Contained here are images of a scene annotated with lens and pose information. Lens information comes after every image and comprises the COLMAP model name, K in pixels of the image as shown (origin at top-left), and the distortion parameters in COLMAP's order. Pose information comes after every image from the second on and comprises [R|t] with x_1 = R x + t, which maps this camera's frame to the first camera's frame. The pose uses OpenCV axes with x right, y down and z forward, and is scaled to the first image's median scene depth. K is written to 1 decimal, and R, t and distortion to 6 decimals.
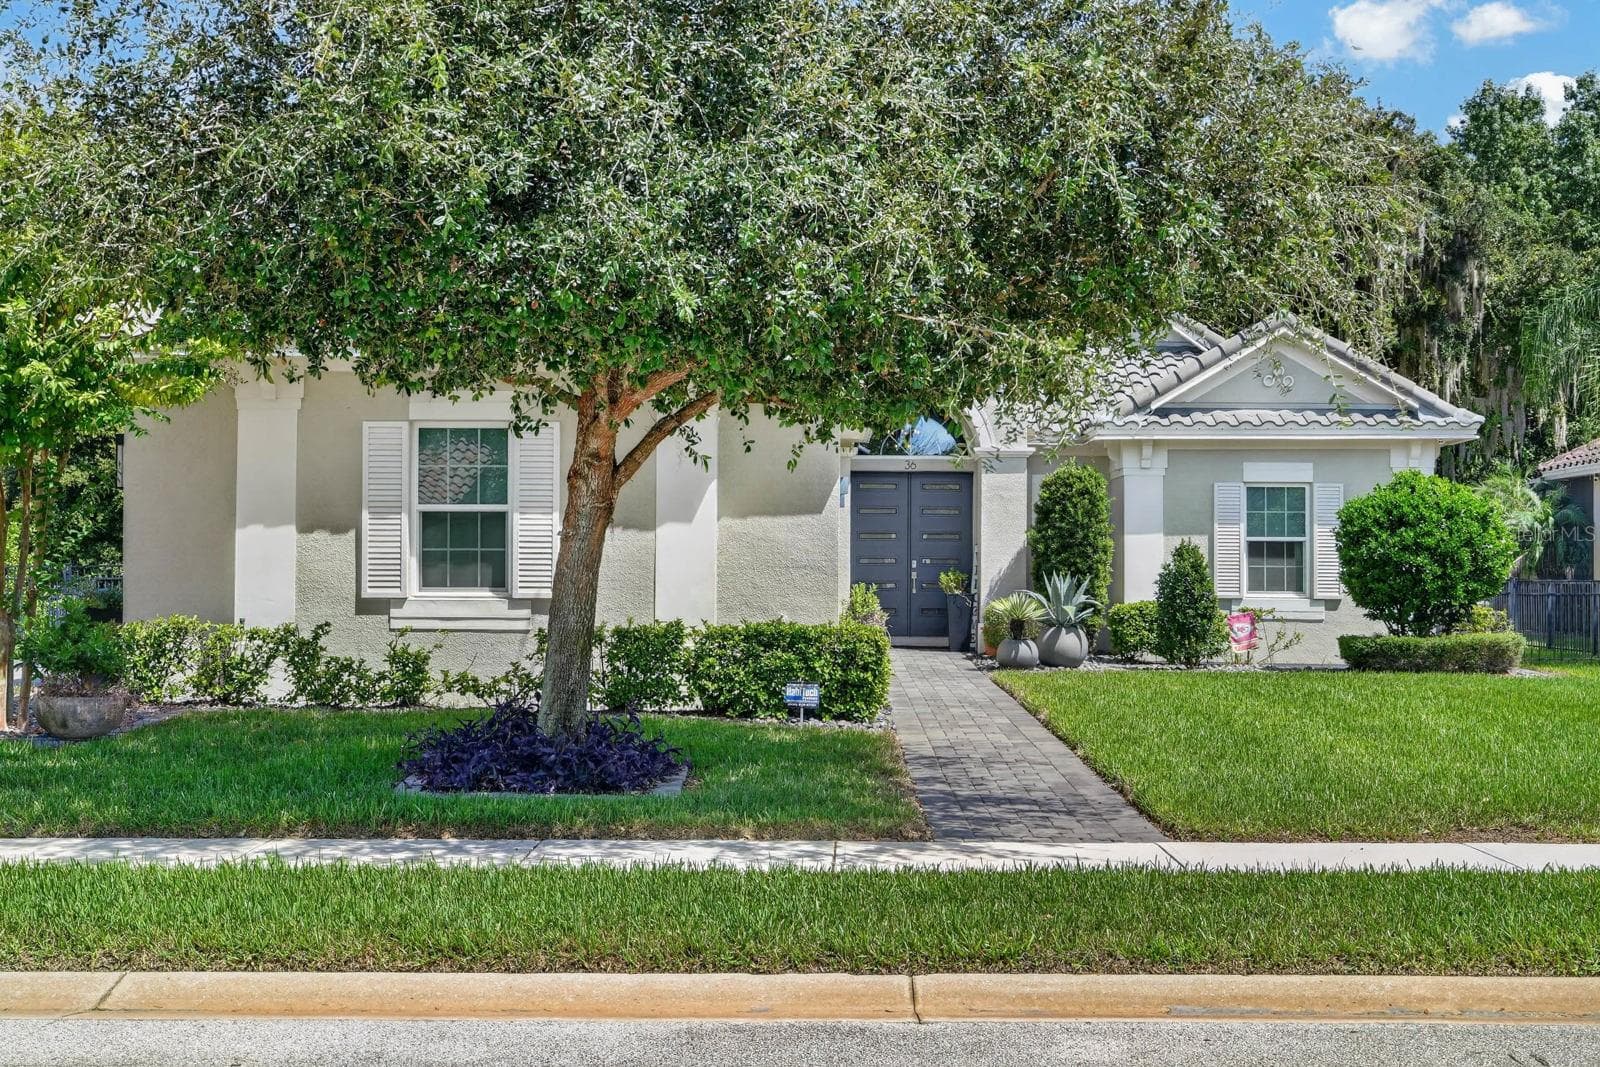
lens RADIAL K [[1910.1, 0, 800.0], [0, 1910.1, 533.5], [0, 0, 1]] dist [-0.007756, -0.005446]
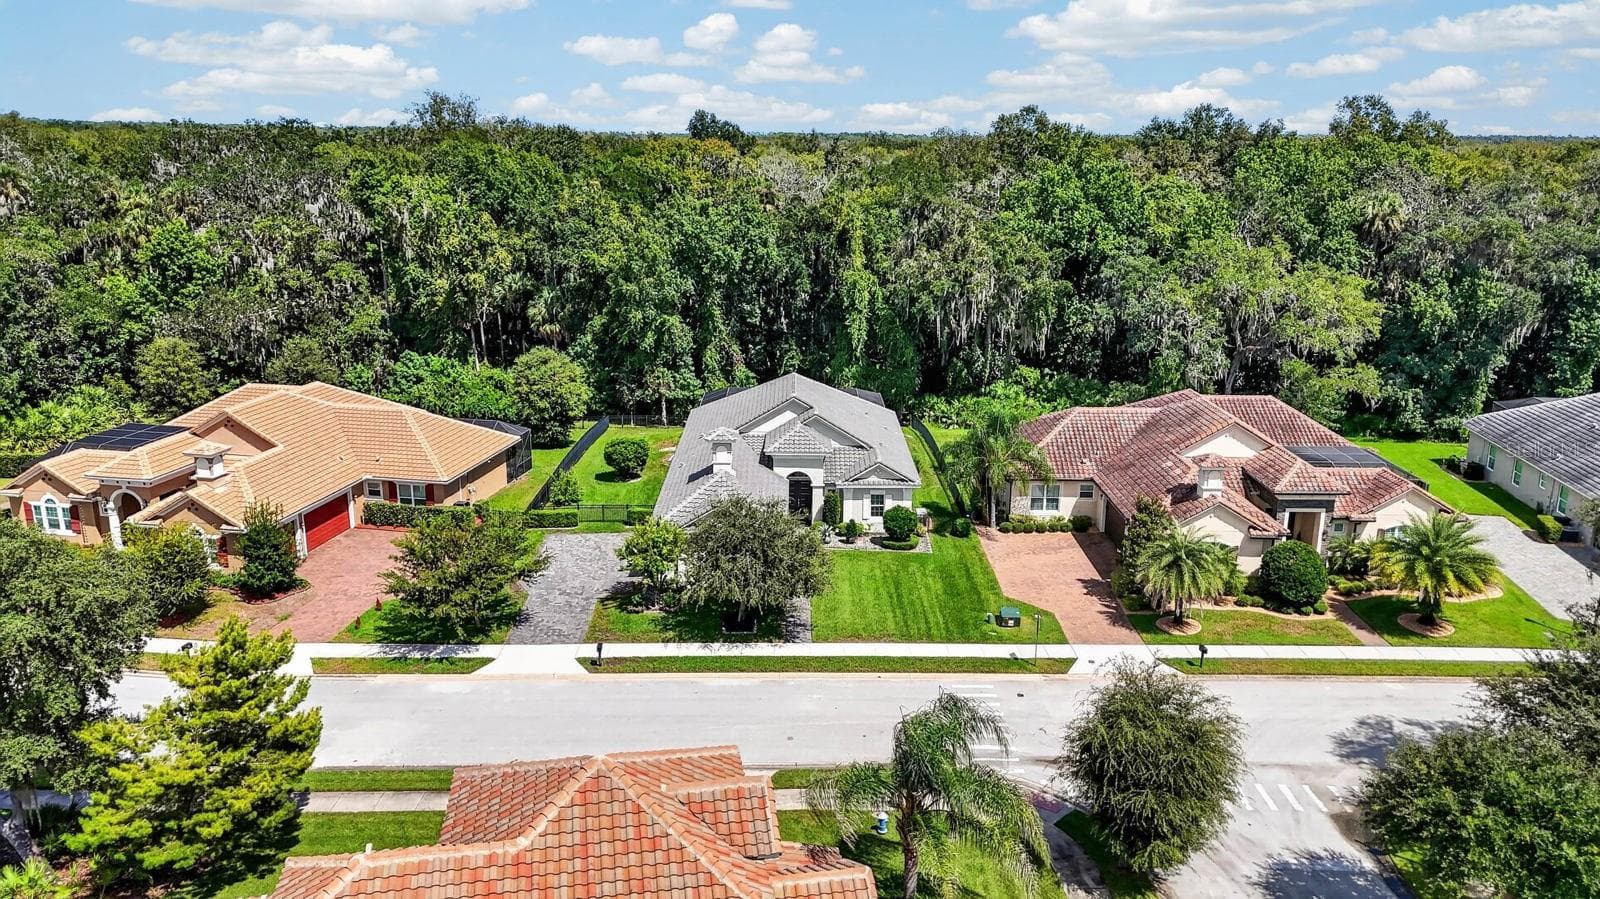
lens RADIAL K [[1152.8, 0, 804.5], [0, 1152.8, 466.5], [0, 0, 1]] dist [0.100651, -0.180429]
pose [[0.999742, 0.000559, 0.022723, 0.014883], [-0.007354, 0.953893, 0.300055, -0.931518], [-0.021508, -0.300145, 0.953651, -1.623178]]
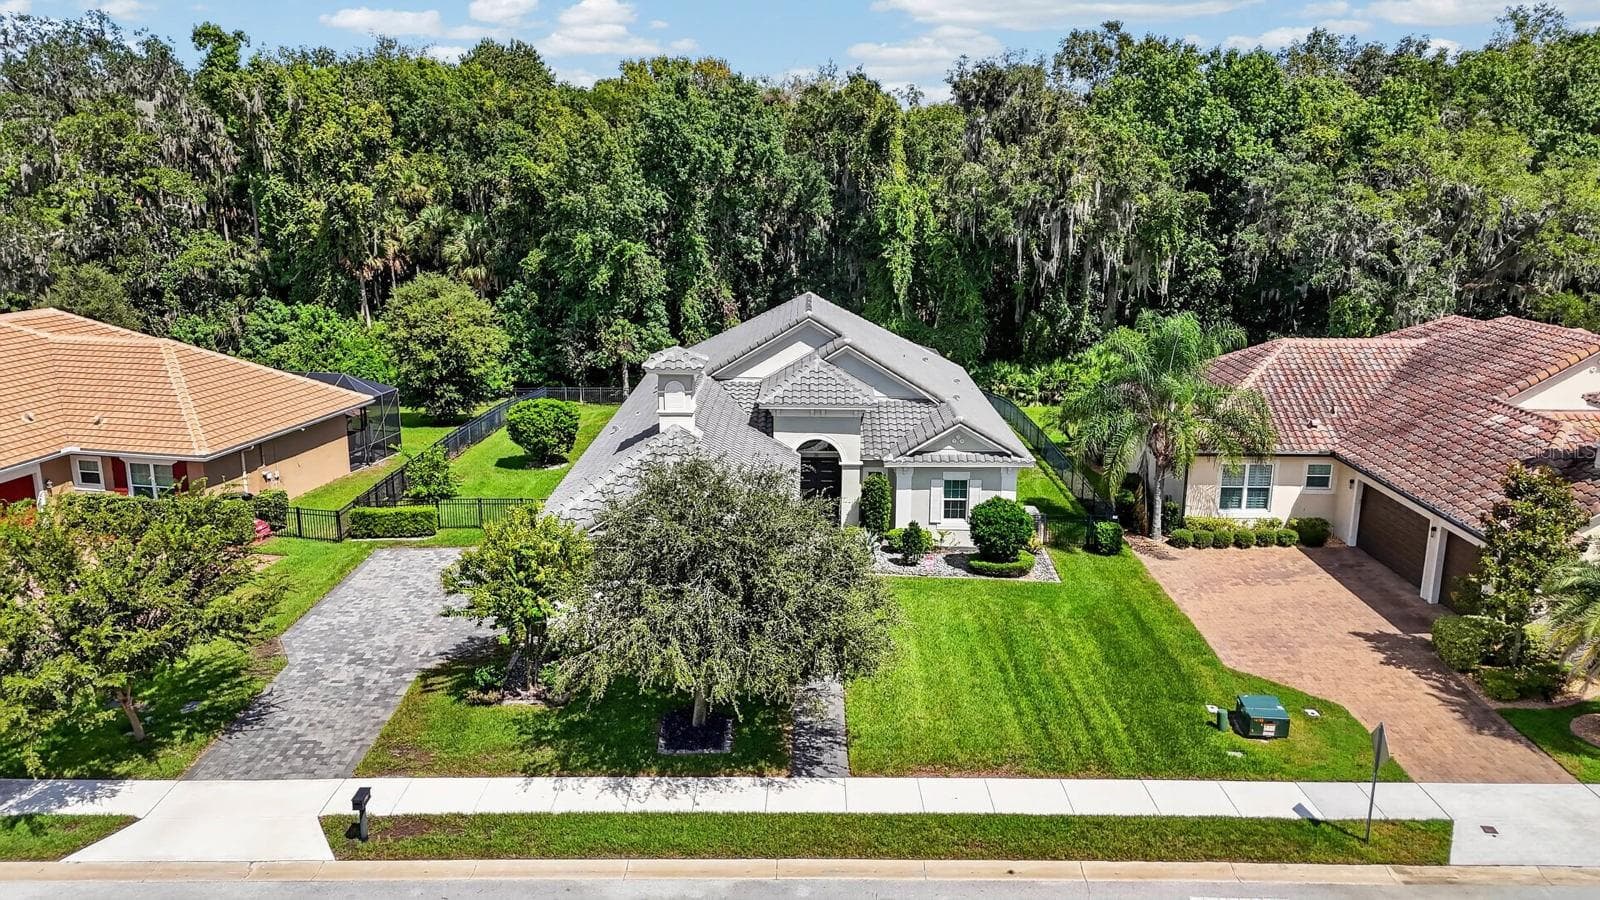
lens RADIAL K [[1167.9, 0, 800.0], [0, 1167.9, 450.0], [0, 0, 1]] dist [0.070702, -0.070623]
pose [[0.999980, 0.001069, 0.006200, 0.029652], [-0.002654, 0.965187, 0.261547, -0.489689], [-0.005704, -0.261558, 0.965171, -0.527181]]
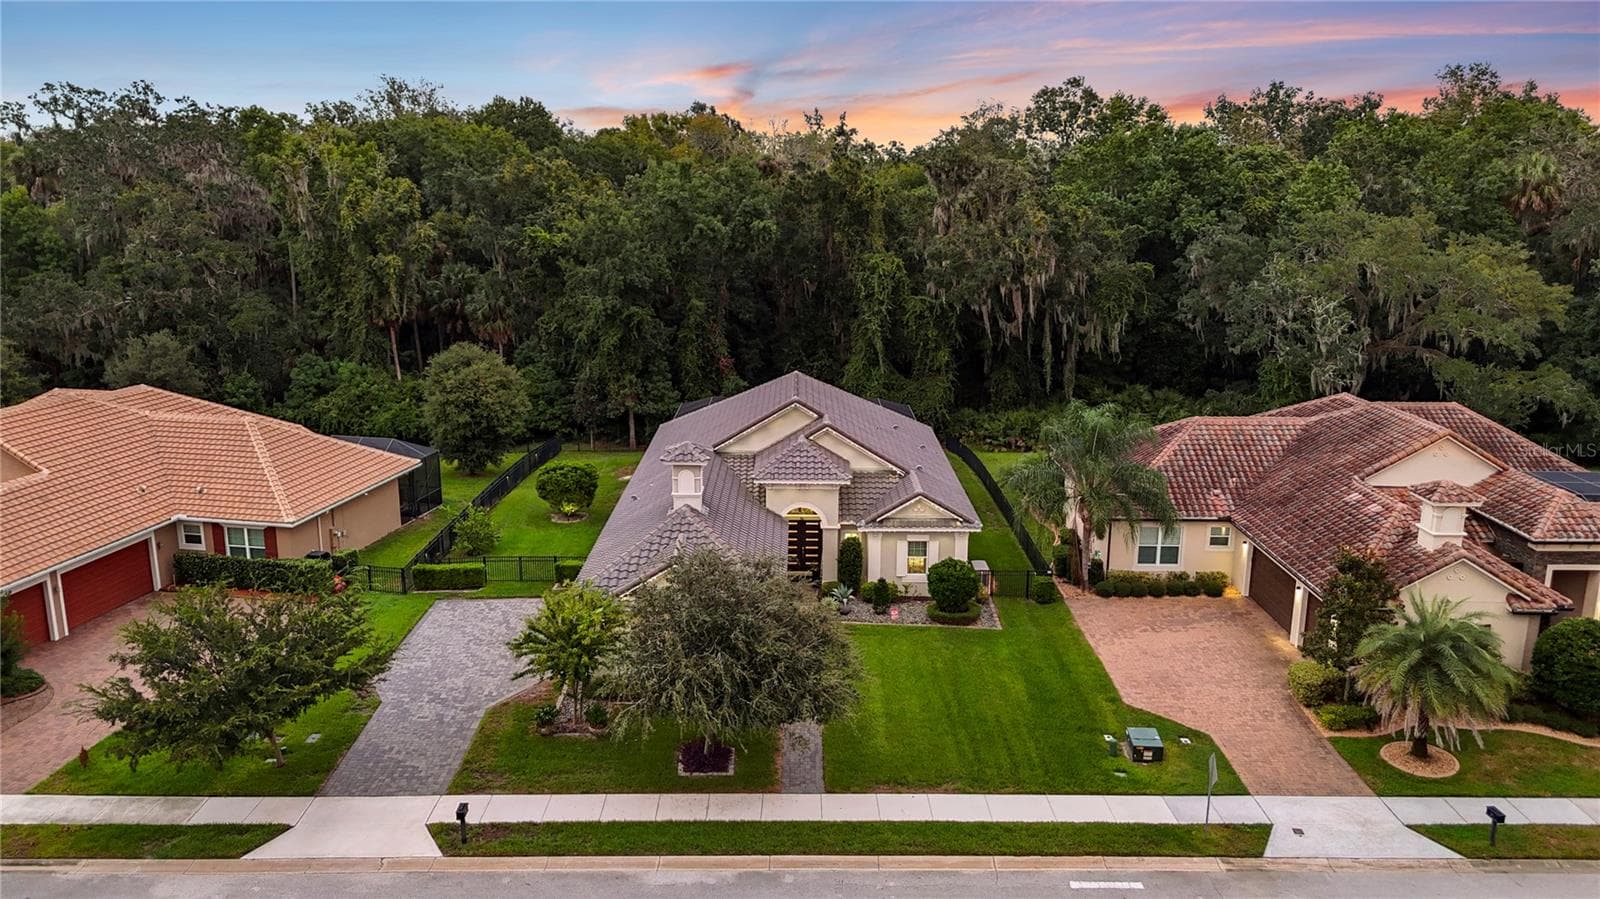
lens RADIAL K [[1167.9, 0, 800.0], [0, 1167.9, 449.5], [0, 0, 1]] dist [0.070702, -0.070623]
pose [[0.999901, 0.000304, 0.014033, 0.032069], [-0.003923, 0.965970, 0.258625, -0.679017], [-0.013477, -0.258655, 0.965876, -0.817363]]
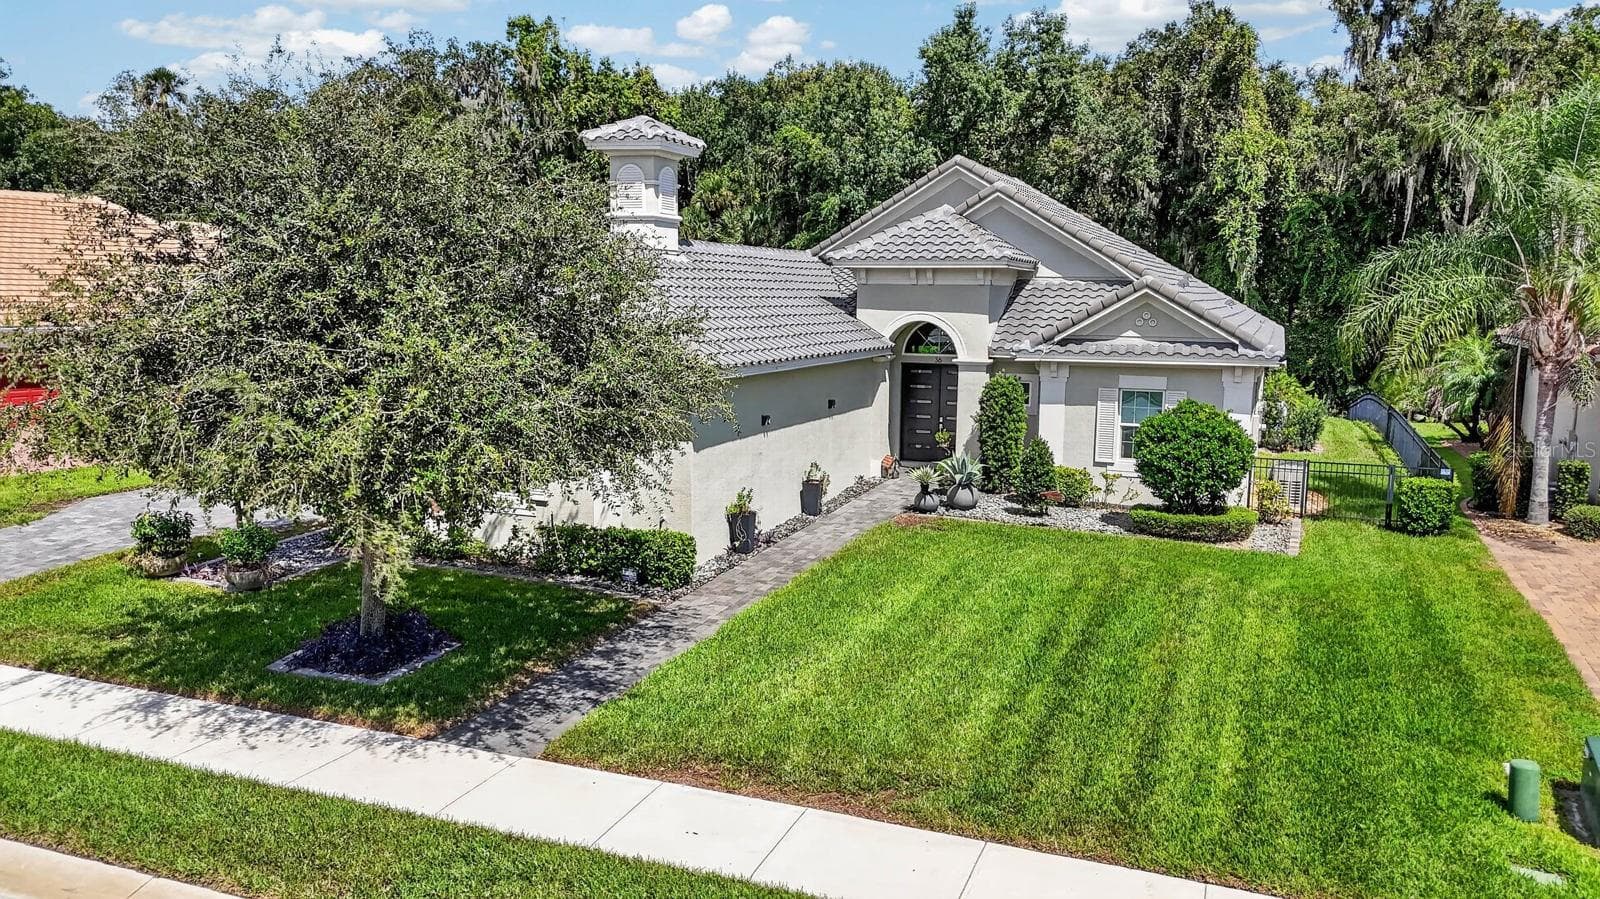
lens RADIAL K [[1167.9, 0, 800.0], [0, 1167.9, 449.5], [0, 0, 1]] dist [0.070702, -0.070623]
pose [[0.931222, 0.057447, -0.359897, 0.345480], [0.001868, 0.986734, 0.162336, -0.135939], [0.364448, -0.151843, 0.918761, 0.024808]]
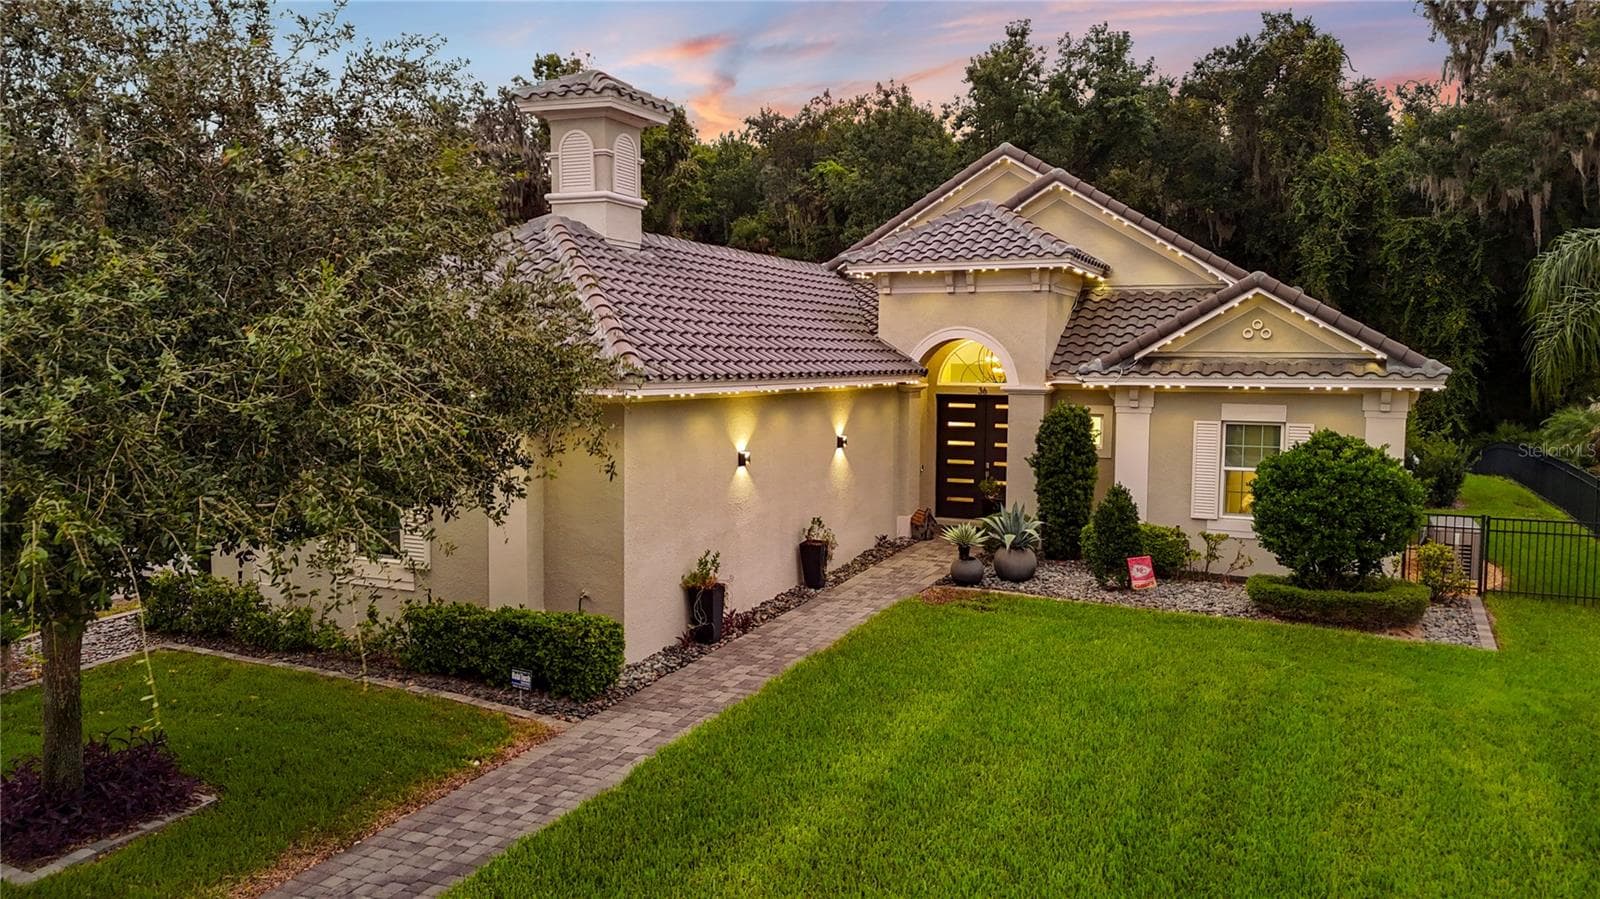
lens RADIAL K [[1167.9, 0, 800.0], [0, 1167.9, 449.5], [0, 0, 1]] dist [0.070702, -0.070623]
pose [[0.914060, 0.035790, -0.403996, 0.295505], [0.008911, 0.994086, 0.108226, -0.091837], [0.405480, -0.102525, 0.908336, 0.242479]]
